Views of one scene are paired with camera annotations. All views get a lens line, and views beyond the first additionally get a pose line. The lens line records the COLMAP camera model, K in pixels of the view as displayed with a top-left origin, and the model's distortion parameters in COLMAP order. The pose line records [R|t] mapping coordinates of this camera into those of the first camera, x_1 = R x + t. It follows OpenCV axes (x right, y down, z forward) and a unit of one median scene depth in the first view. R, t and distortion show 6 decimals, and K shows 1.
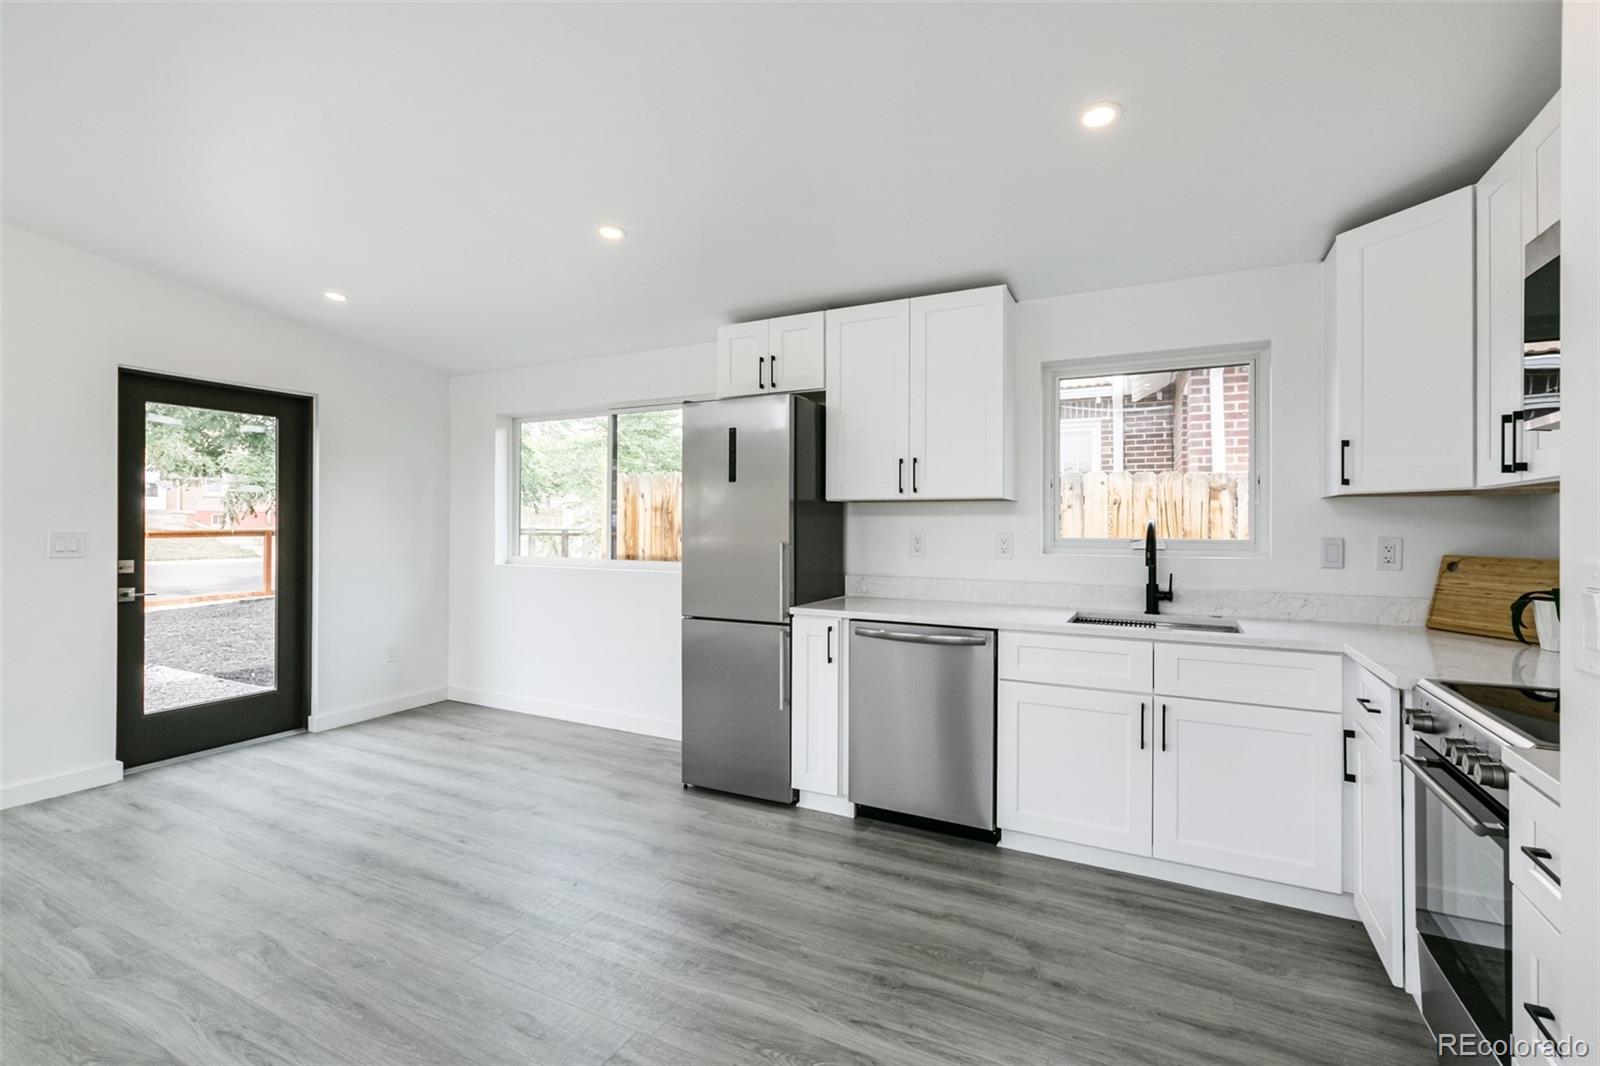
lens RADIAL K [[718.8, 0, 795.8], [0, 718.8, 522.6], [0, 0, 1]] dist [0.002006, -0.000463]
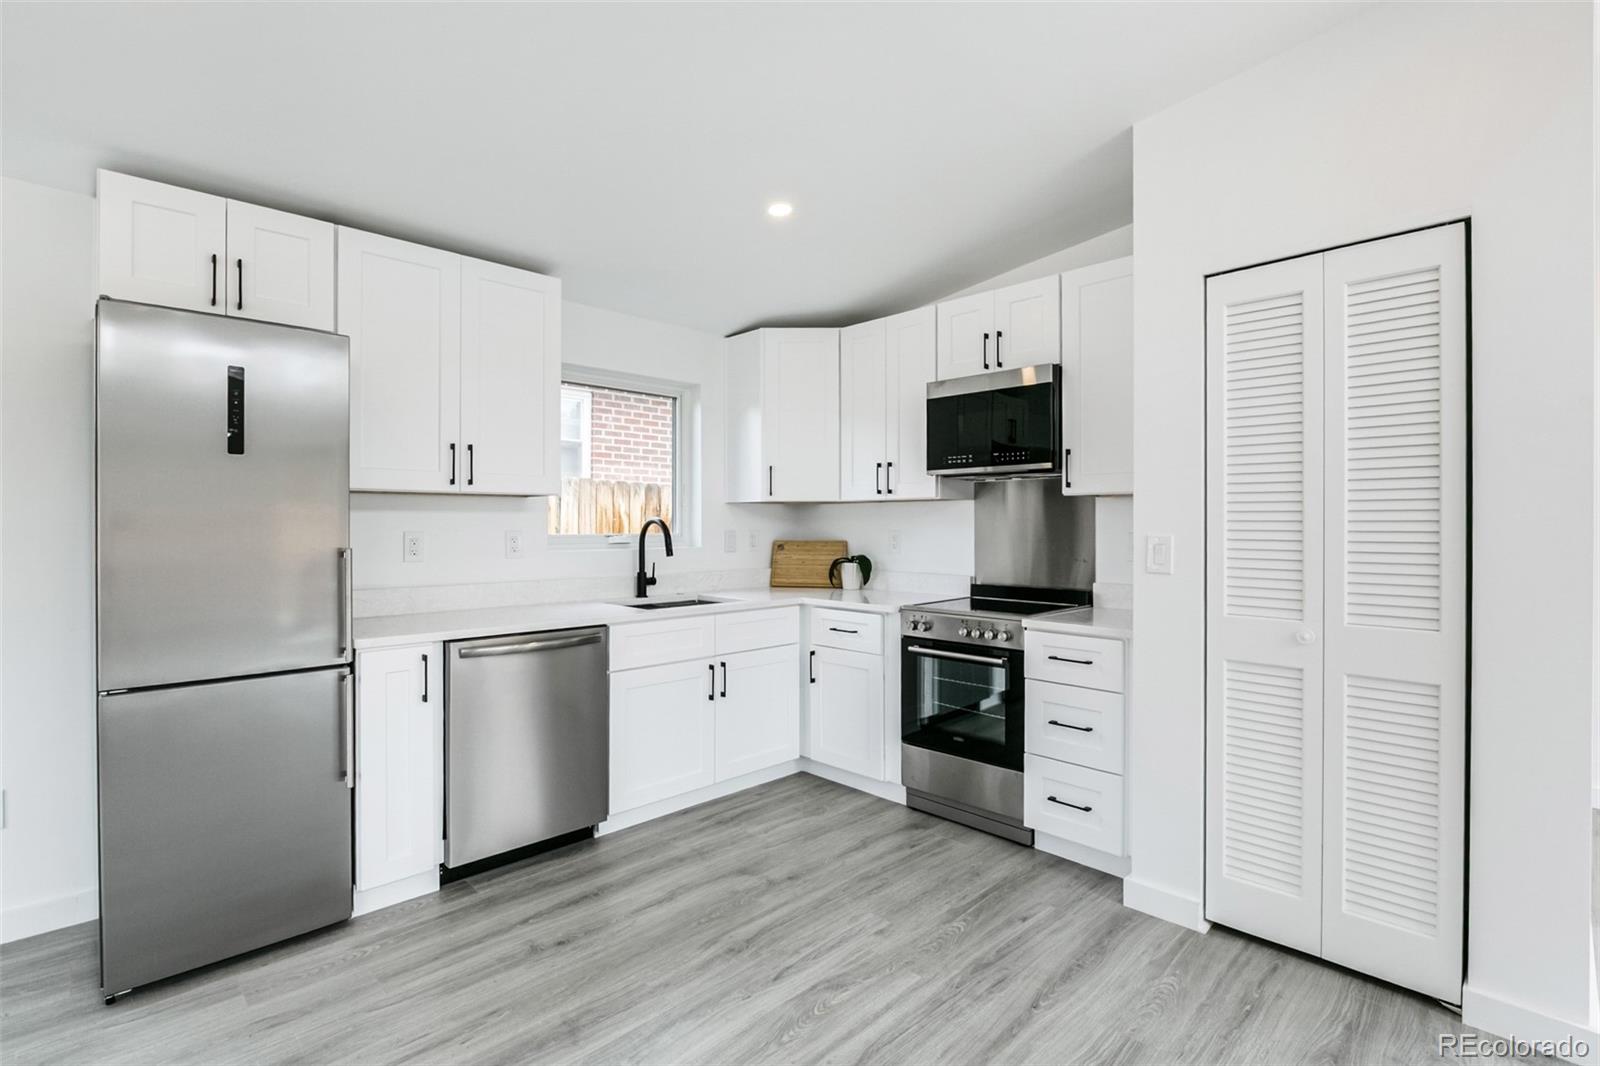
lens RADIAL K [[749.6, 0, 792.4], [0, 749.6, 524.7], [0, 0, 1]] dist [-0.010185, 0.000266]
pose [[0.315096, -0.005989, 0.949041, -0.635718], [-0.002079, 0.999973, 0.007001, -0.001710], [-0.949057, -0.004179, 0.315075, 0.403311]]
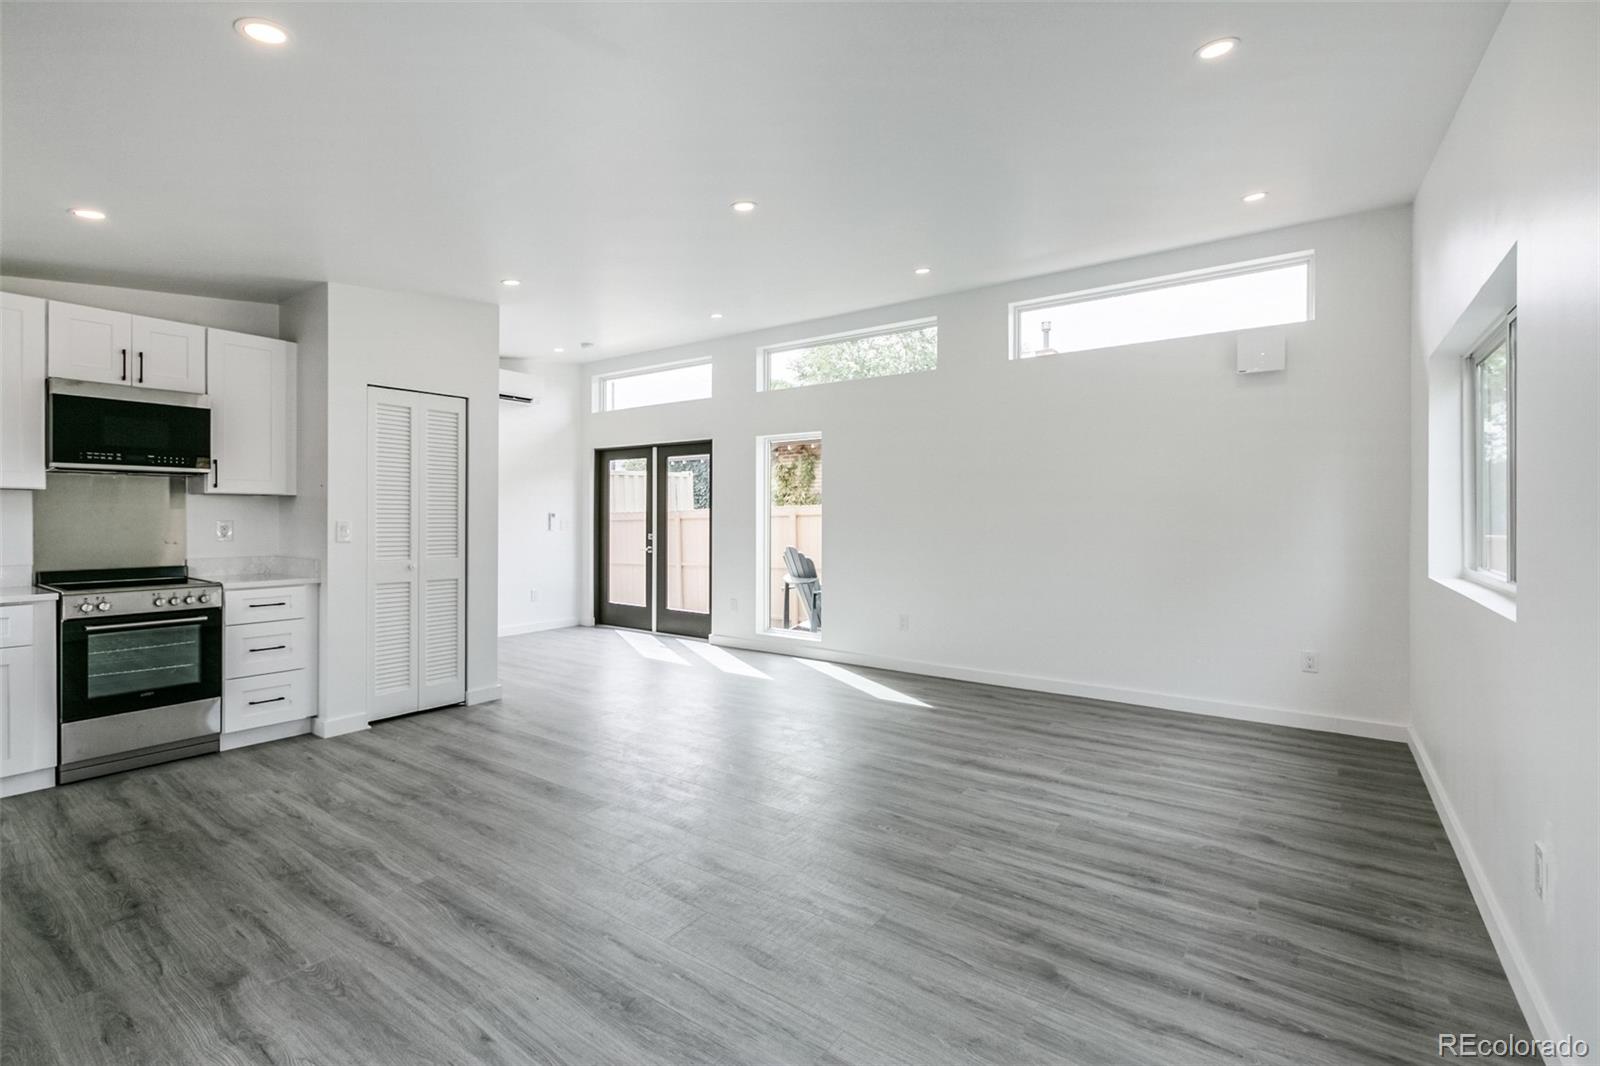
lens RADIAL K [[713.3, 0, 792.1], [0, 713.3, 517.1], [0, 0, 1]] dist [0.001216, -0.000150]
pose [[-0.988850, -0.006468, 0.148772, -0.816980], [-0.007044, 0.999970, -0.003348, 0.006134], [-0.148745, -0.004358, -0.988866, 1.579031]]
